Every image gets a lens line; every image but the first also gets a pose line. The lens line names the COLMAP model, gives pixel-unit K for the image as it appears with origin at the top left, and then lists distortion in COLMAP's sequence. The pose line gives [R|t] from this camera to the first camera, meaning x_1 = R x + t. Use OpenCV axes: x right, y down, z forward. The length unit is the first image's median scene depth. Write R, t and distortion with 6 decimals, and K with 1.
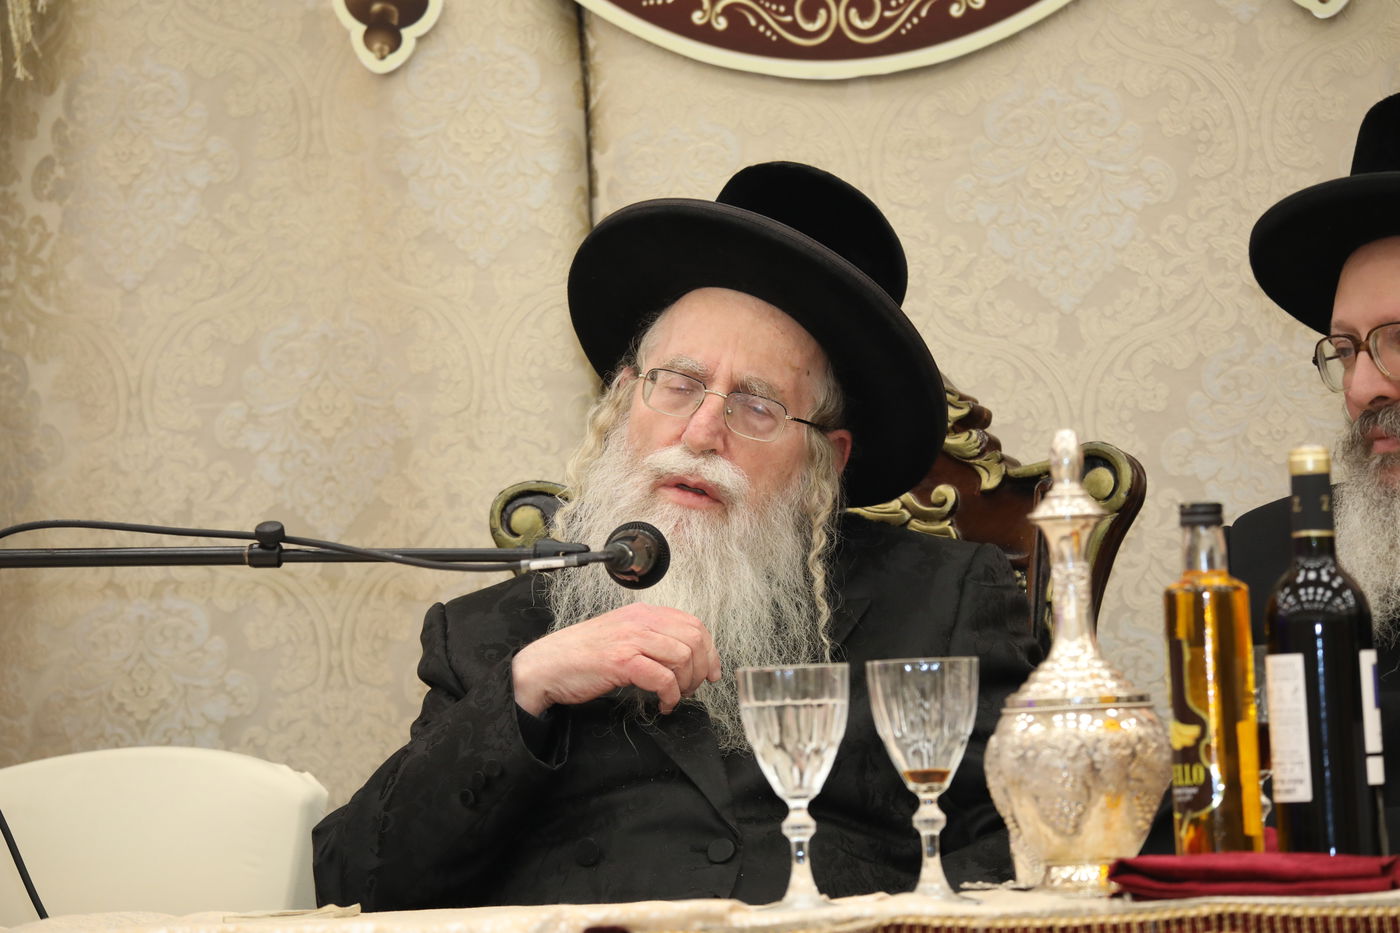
lens RADIAL K [[9112.1, 0, 700.0], [0, 9112.1, 466.5], [0, 0, 1]] dist [2.633266, 21.717033]
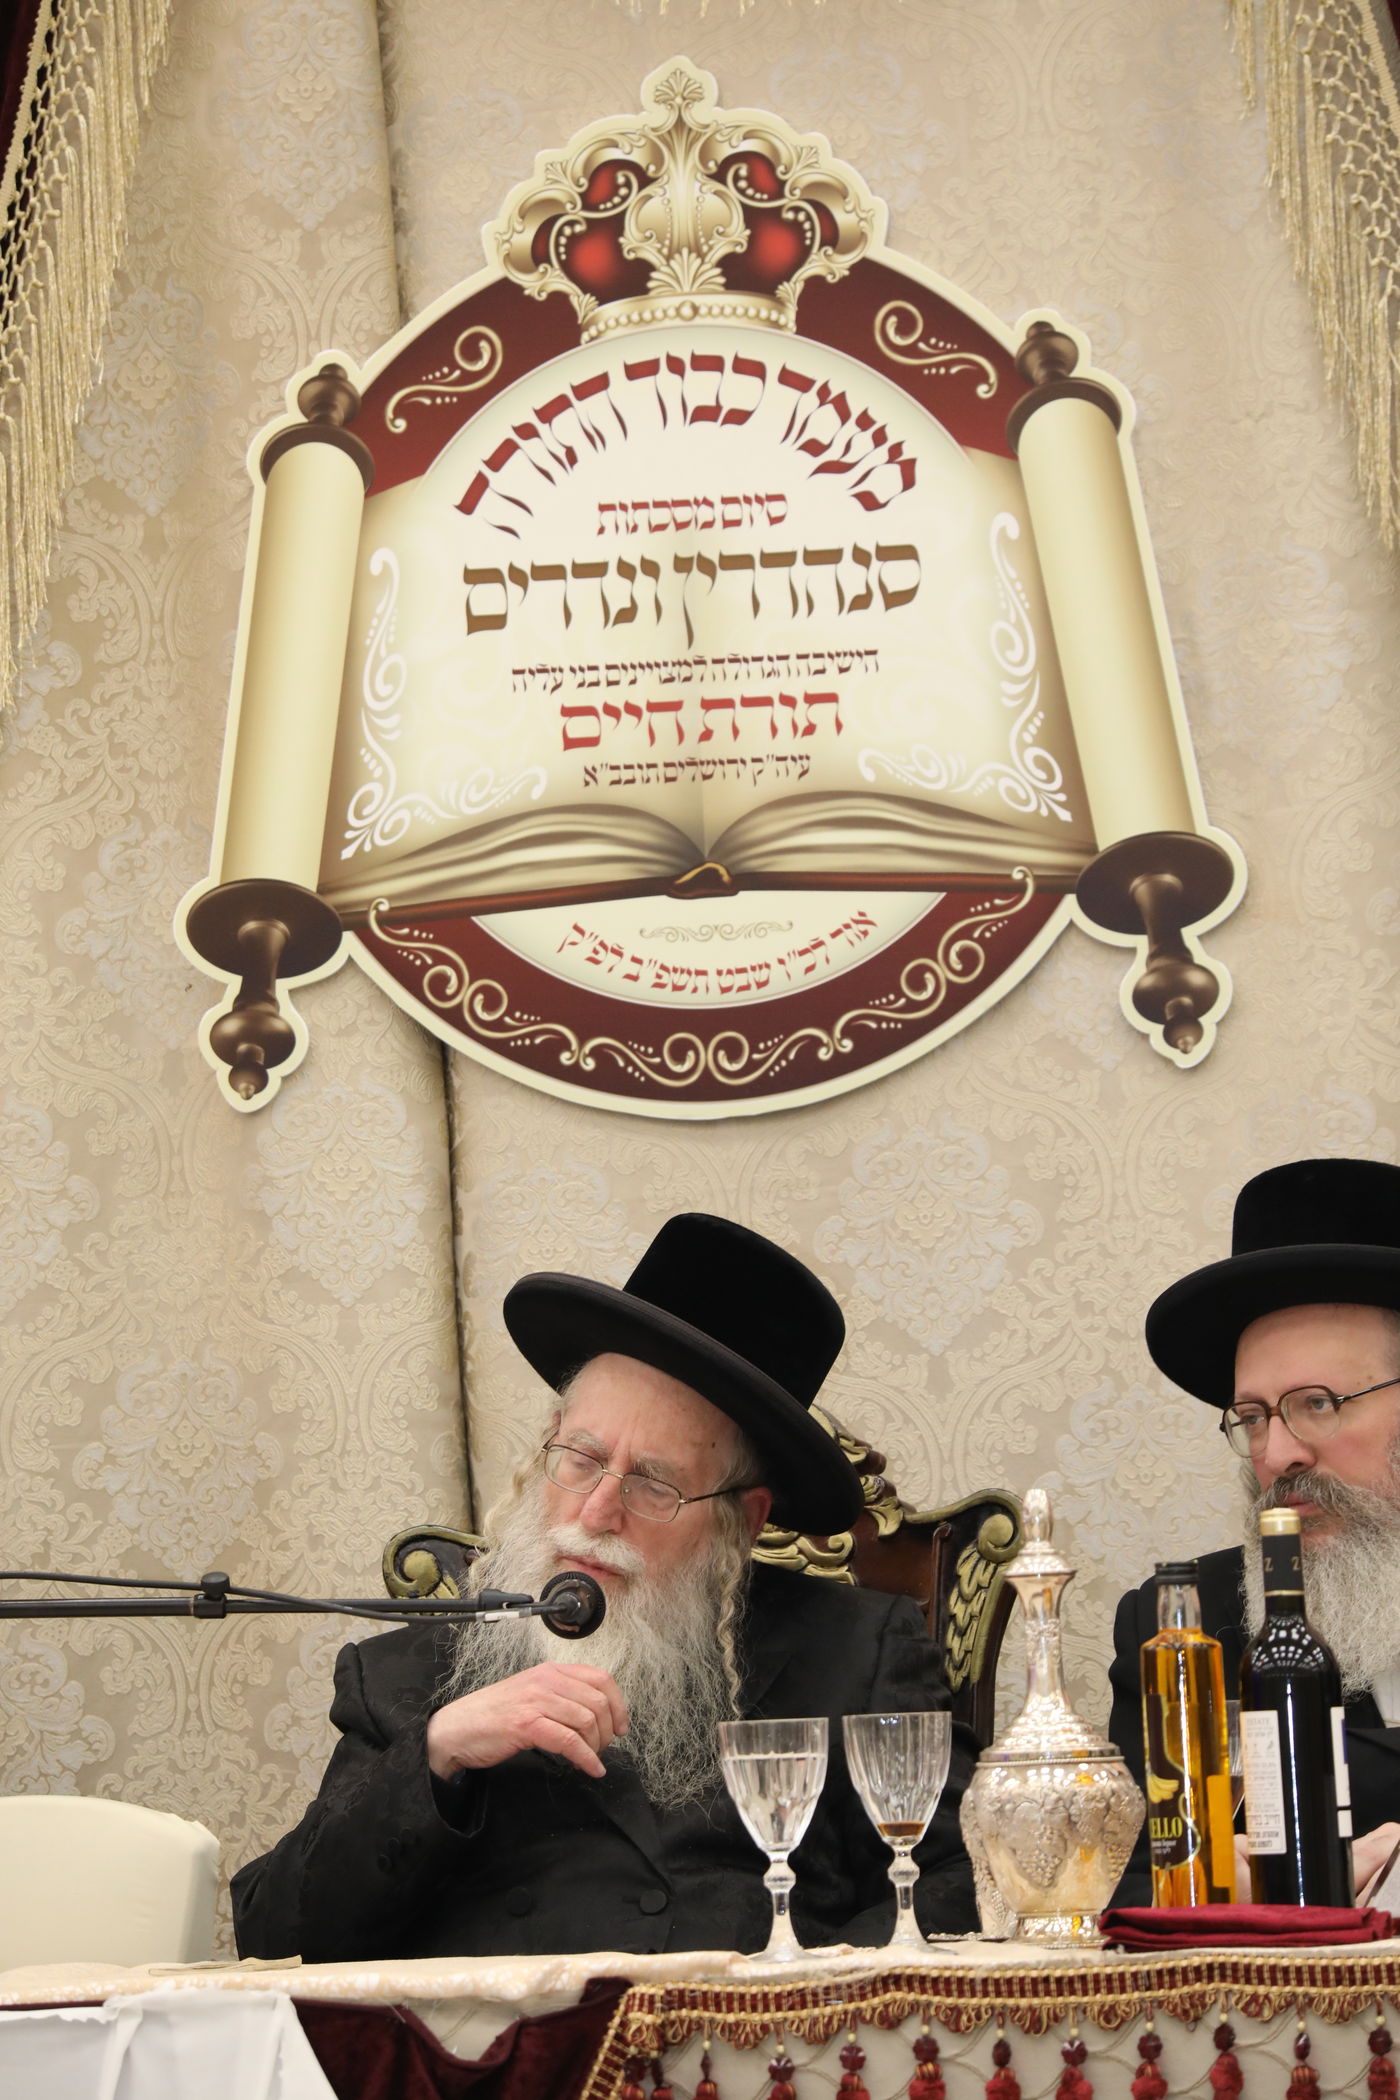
lens RADIAL K [[10376.9, 0, 700.0], [0, 10376.9, 1050.0], [0, 0, 1]] dist [1.459680, -6.830331]
pose [[0.998190, 0.004555, 0.059963, -0.054178], [-0.002303, 0.999291, -0.037584, -0.007288], [-0.060092, 0.037378, 0.997493, -0.134641]]
